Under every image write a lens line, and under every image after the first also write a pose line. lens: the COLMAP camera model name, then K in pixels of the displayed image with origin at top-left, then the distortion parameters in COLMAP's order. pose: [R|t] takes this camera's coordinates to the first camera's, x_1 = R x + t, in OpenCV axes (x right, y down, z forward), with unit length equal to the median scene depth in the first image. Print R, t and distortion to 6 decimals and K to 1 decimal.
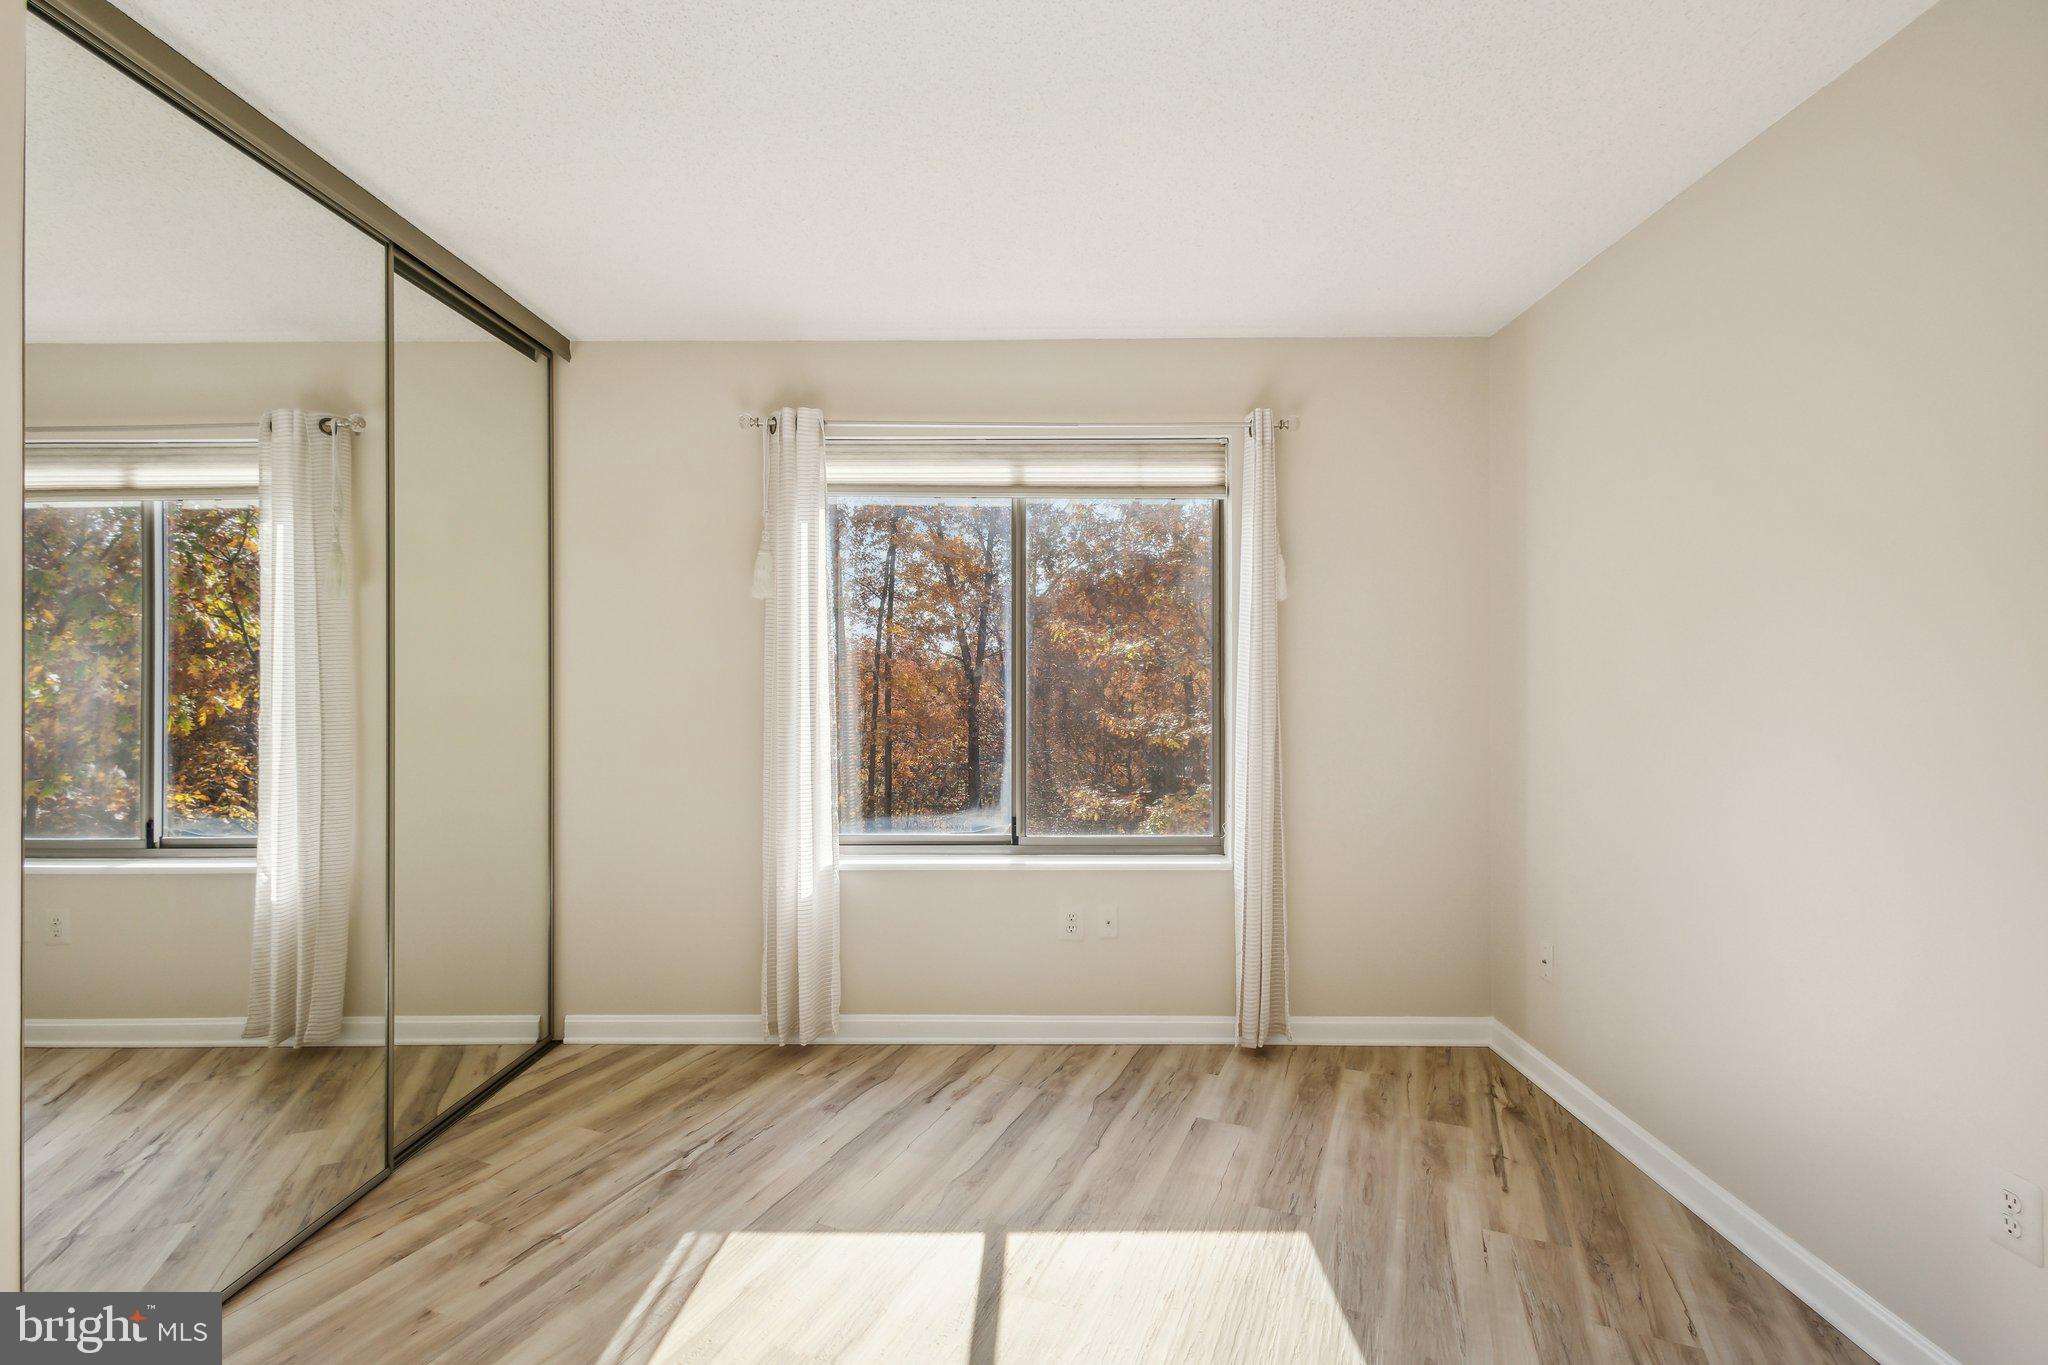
lens RADIAL K [[961.1, 0, 1027.5], [0, 961.1, 676.6], [0, 0, 1]] dist [0.023036, 0.000319]
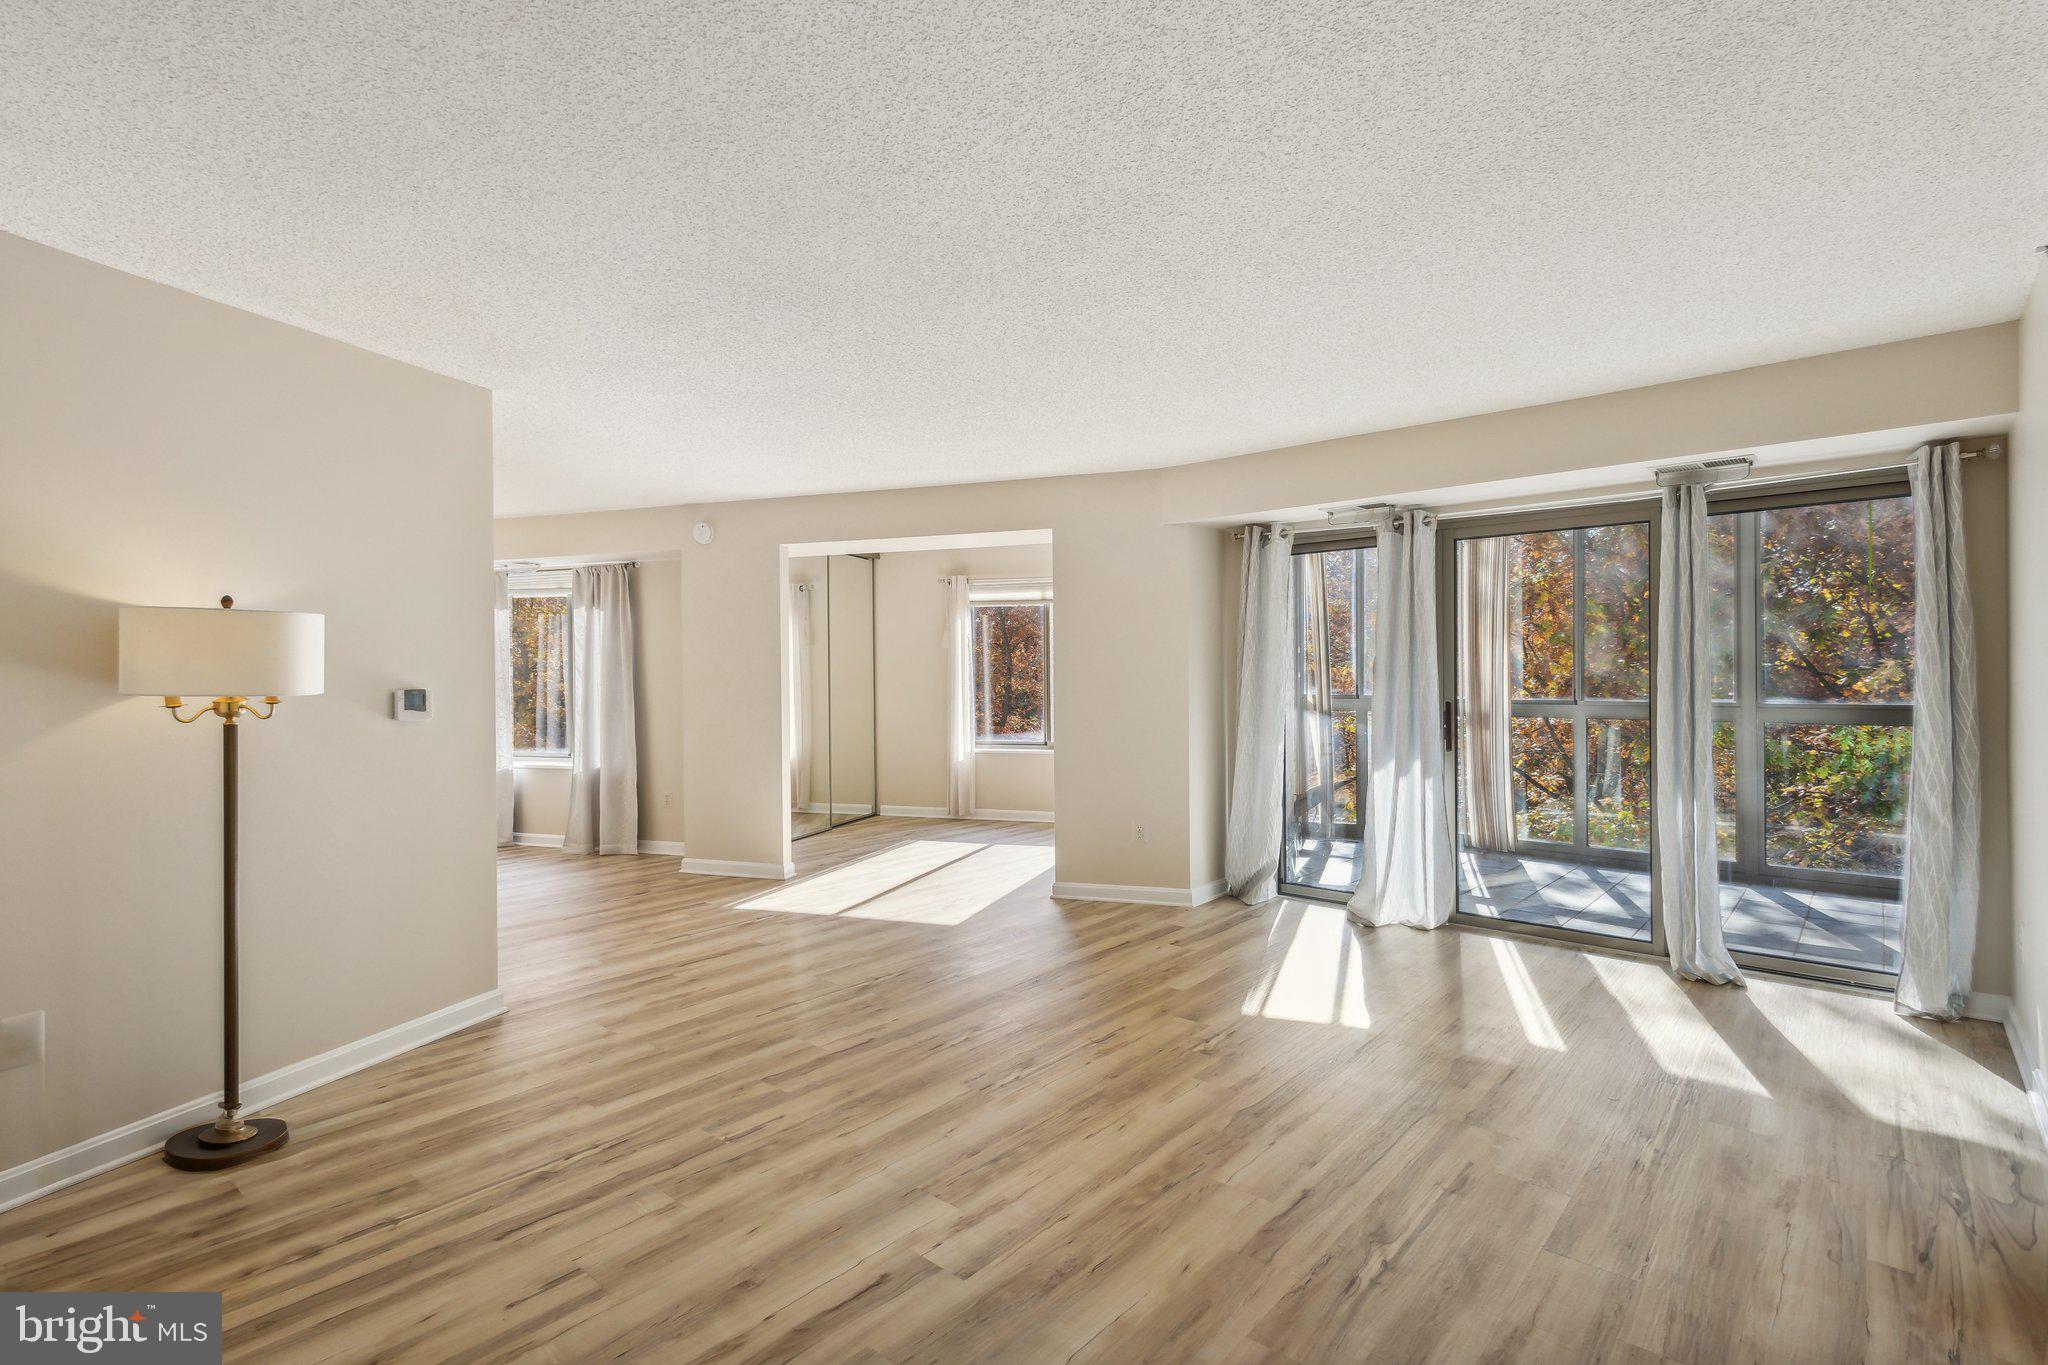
lens RADIAL K [[961.1, 0, 1019.3], [0, 961.1, 680.4], [0, 0, 1]] dist [0.023036, 0.000319]
pose [[0.953912, -0.006629, -0.300014, 0.705038], [0.007653, 0.999968, 0.002239, 0.004037], [0.299990, -0.004431, 0.953932, -1.450389]]
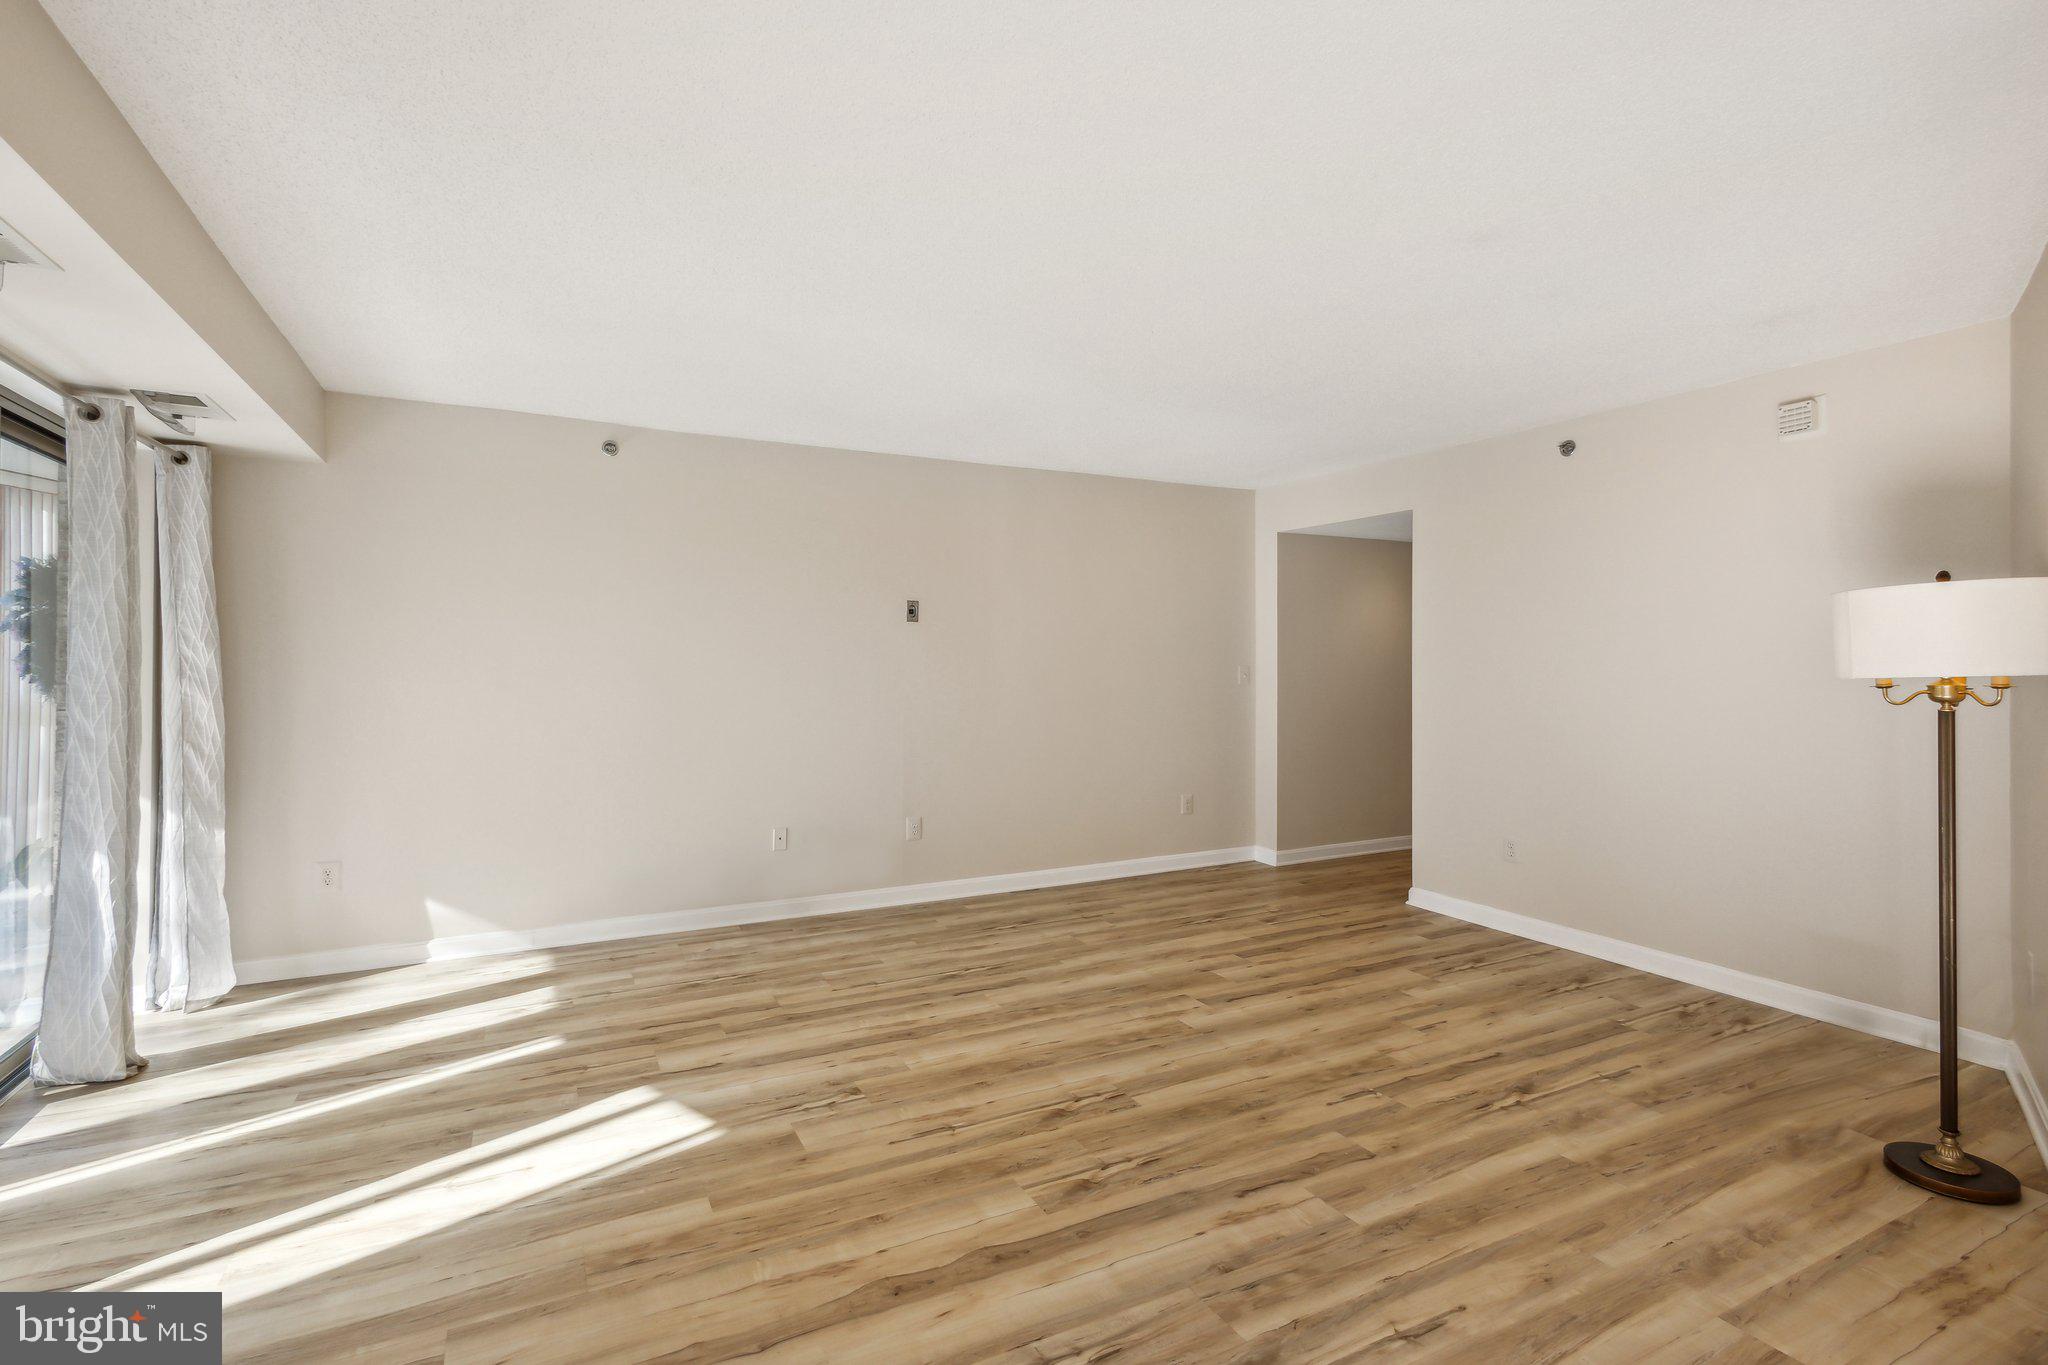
lens RADIAL K [[961.1, 0, 1017.2], [0, 961.1, 669.6], [0, 0, 1]] dist [0.023036, 0.000319]
pose [[-0.779688, -0.002427, 0.626163, -0.658007], [0.001491, 0.999982, 0.005733, -0.002088], [-0.626166, 0.005404, -0.779671, 1.328219]]
